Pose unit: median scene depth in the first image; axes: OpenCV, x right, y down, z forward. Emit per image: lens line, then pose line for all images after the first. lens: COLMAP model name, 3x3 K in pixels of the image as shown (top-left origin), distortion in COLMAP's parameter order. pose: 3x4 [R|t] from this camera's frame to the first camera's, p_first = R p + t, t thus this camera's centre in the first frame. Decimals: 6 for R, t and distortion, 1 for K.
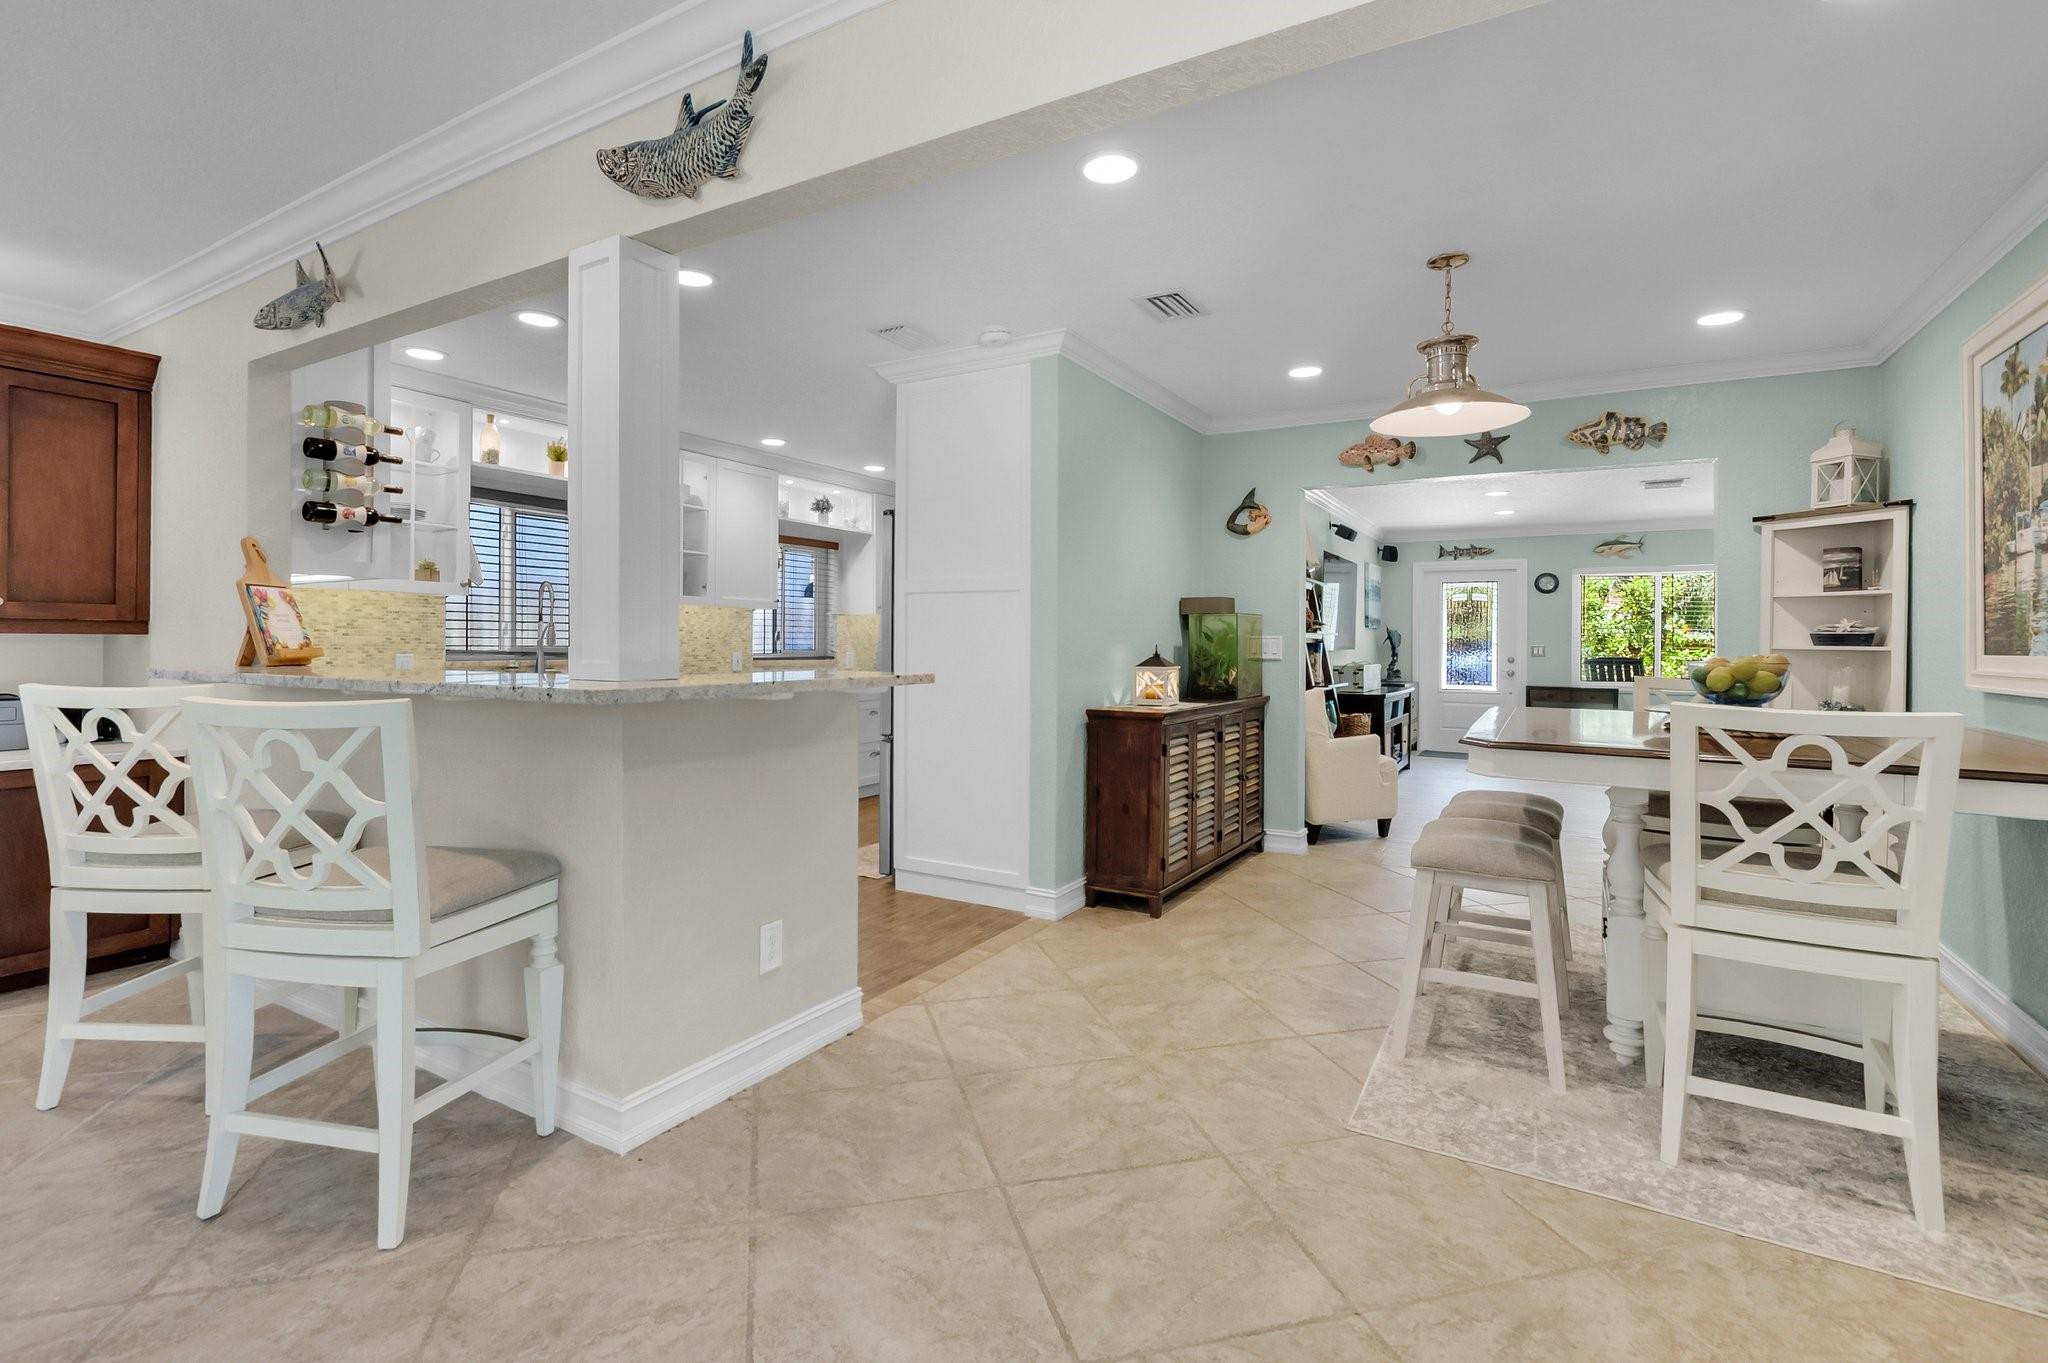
lens RADIAL K [[930.6, 0, 1015.5], [0, 930.6, 641.1], [0, 0, 1]] dist [-0.002115, 0.000160]
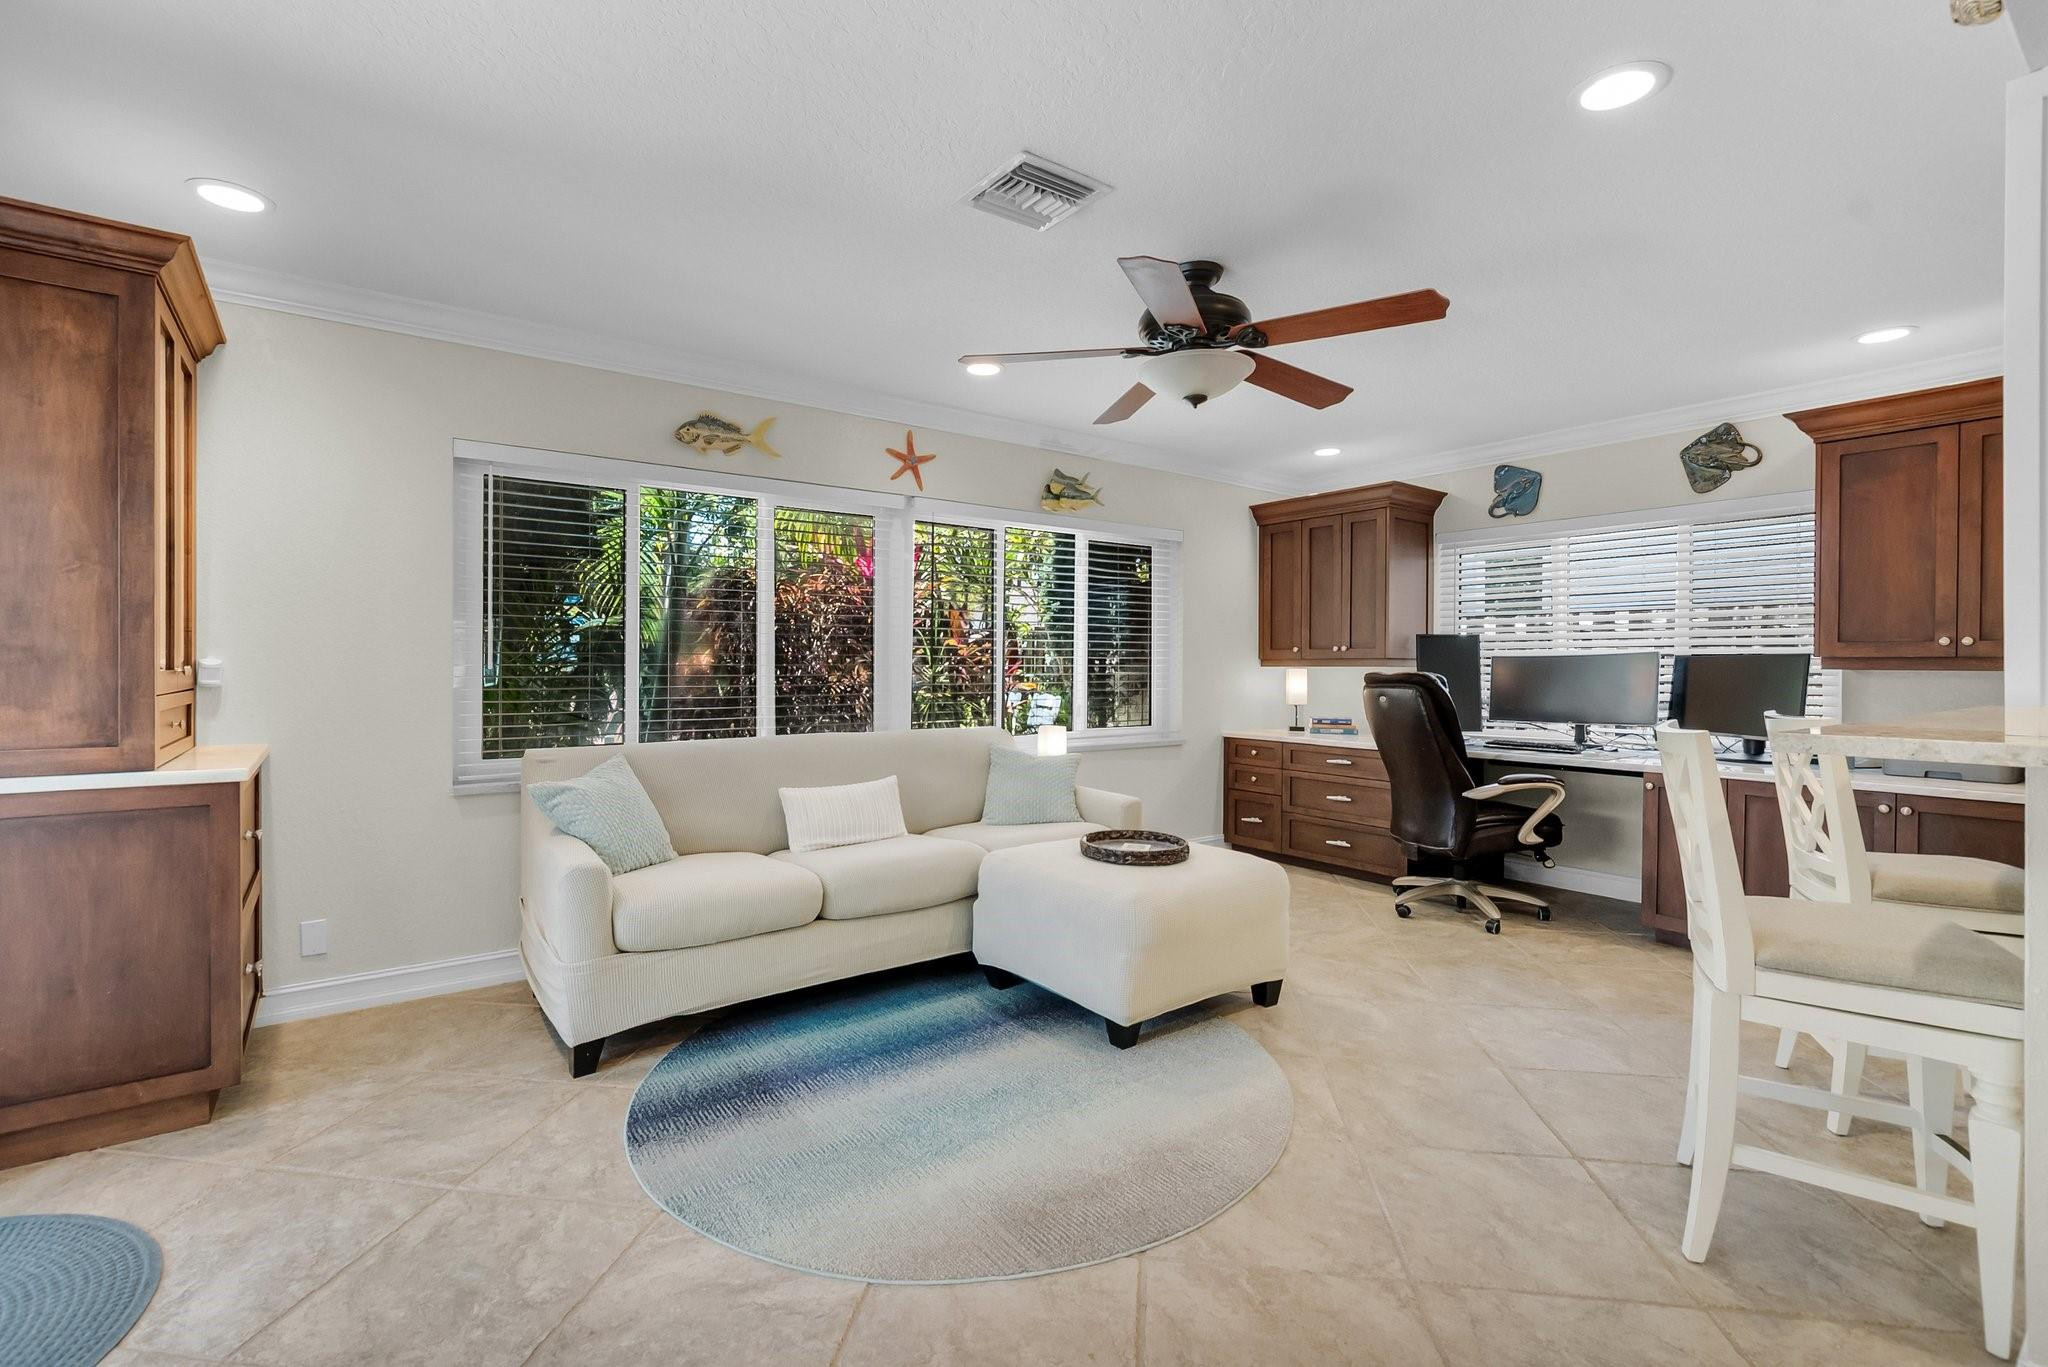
lens RADIAL K [[931.4, 0, 986.2], [0, 931.4, 672.1], [0, 0, 1]] dist [-0.004657, -0.000325]
pose [[-0.407902, -0.001451, -0.913024, 0.315718], [-0.008368, 0.999963, 0.002150, -0.000192], [0.912987, 0.008517, -0.407899, 0.366555]]
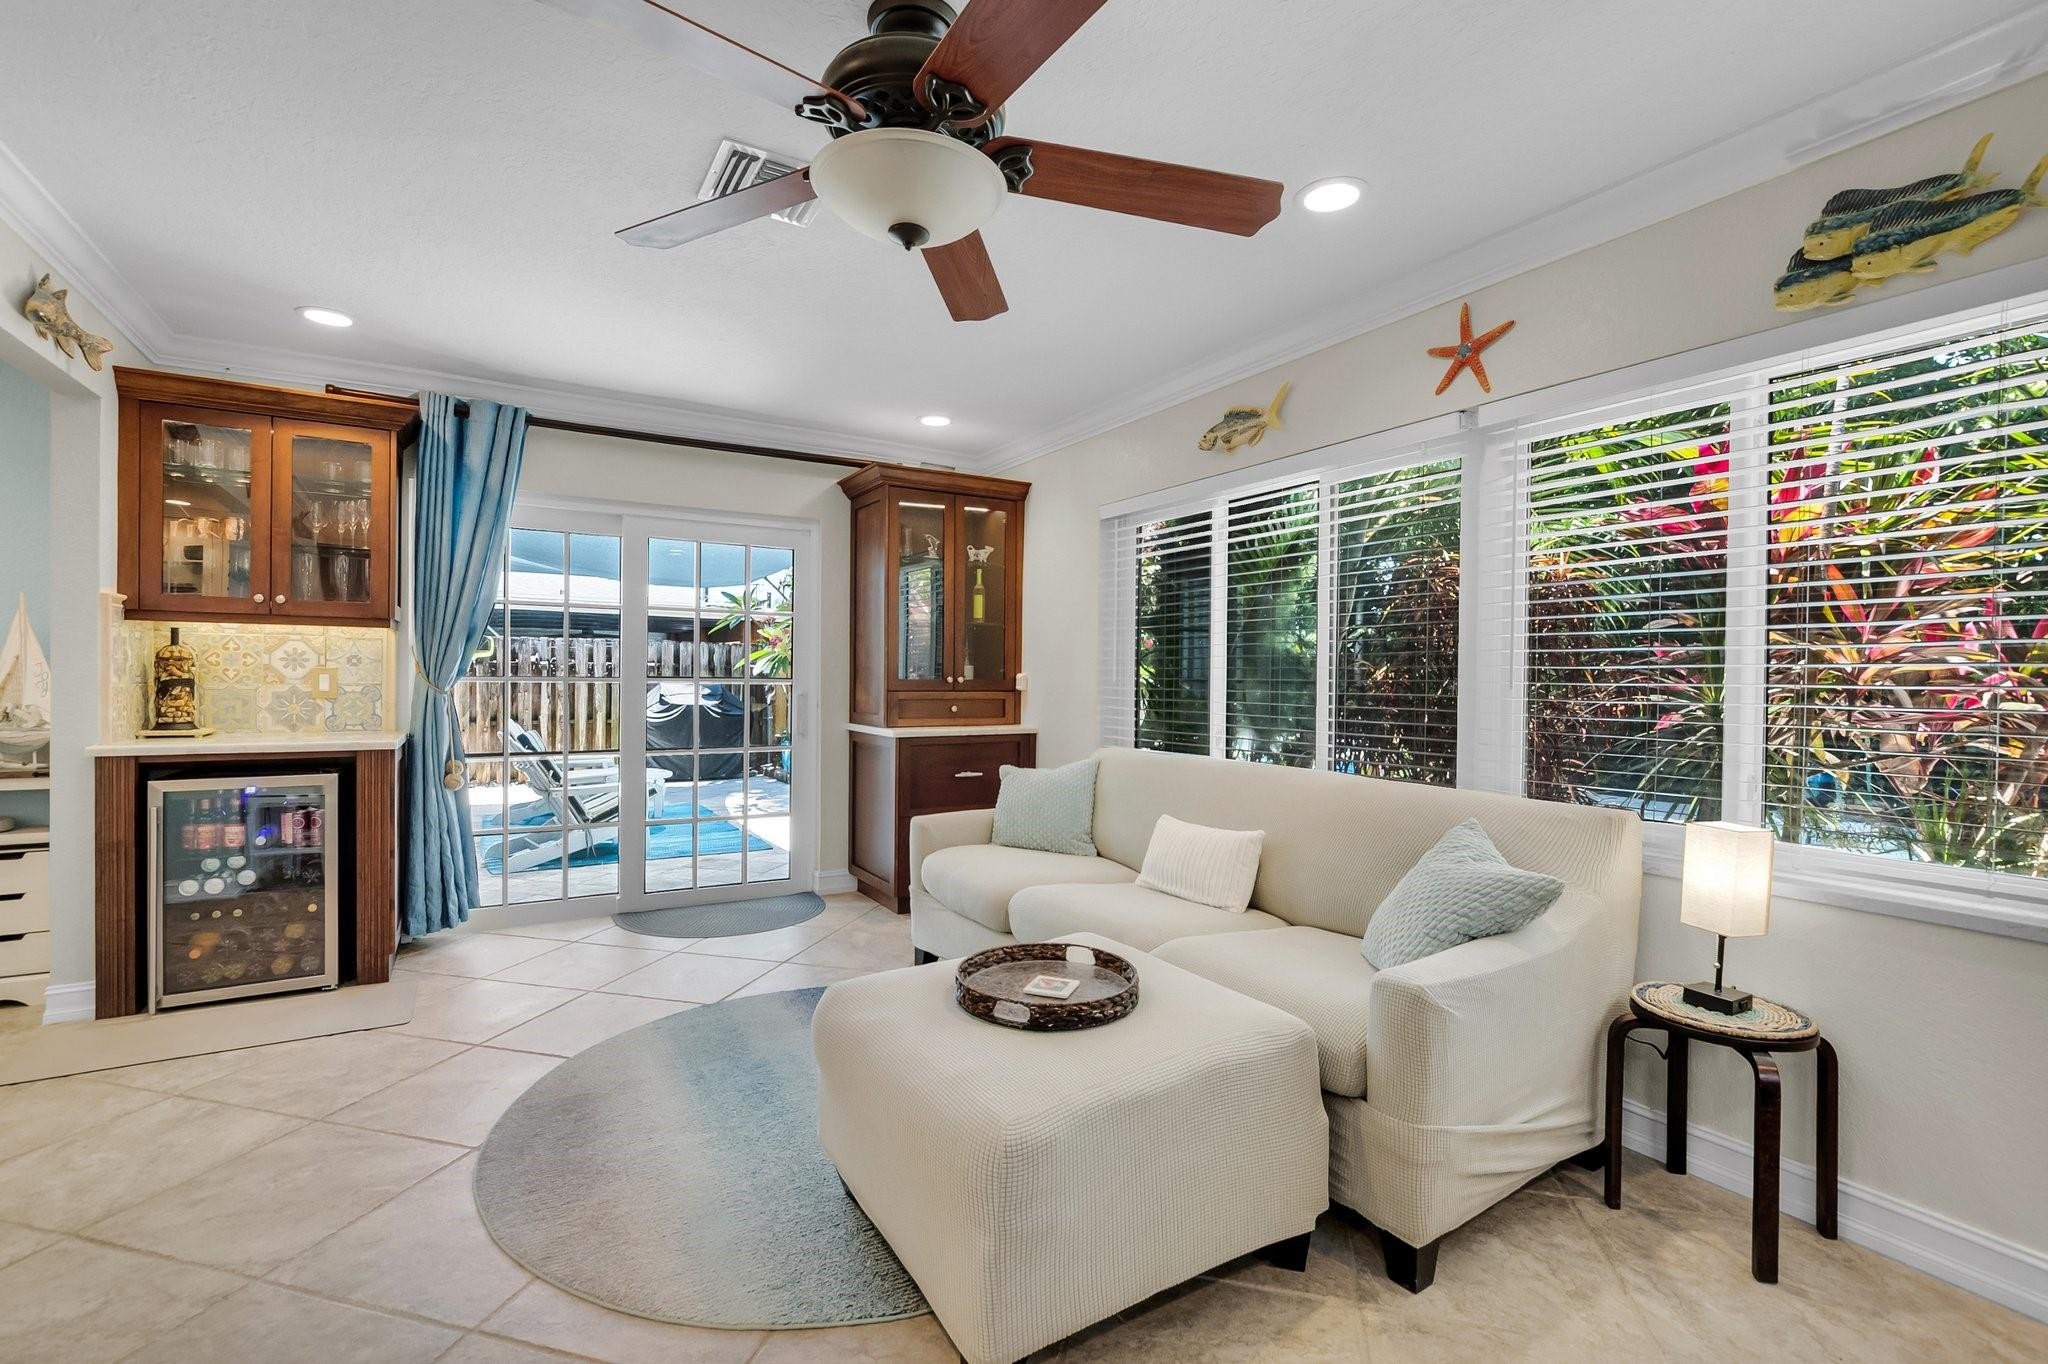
lens RADIAL K [[913.6, 0, 1031.8], [0, 913.6, 680.2], [0, 0, 1]] dist [-0.013997, 0.000858]
pose [[-0.876069, -0.020777, 0.481737, -0.900211], [-0.017327, 0.999782, 0.011611, -0.010056], [-0.481873, 0.001825, -0.876239, 0.613080]]
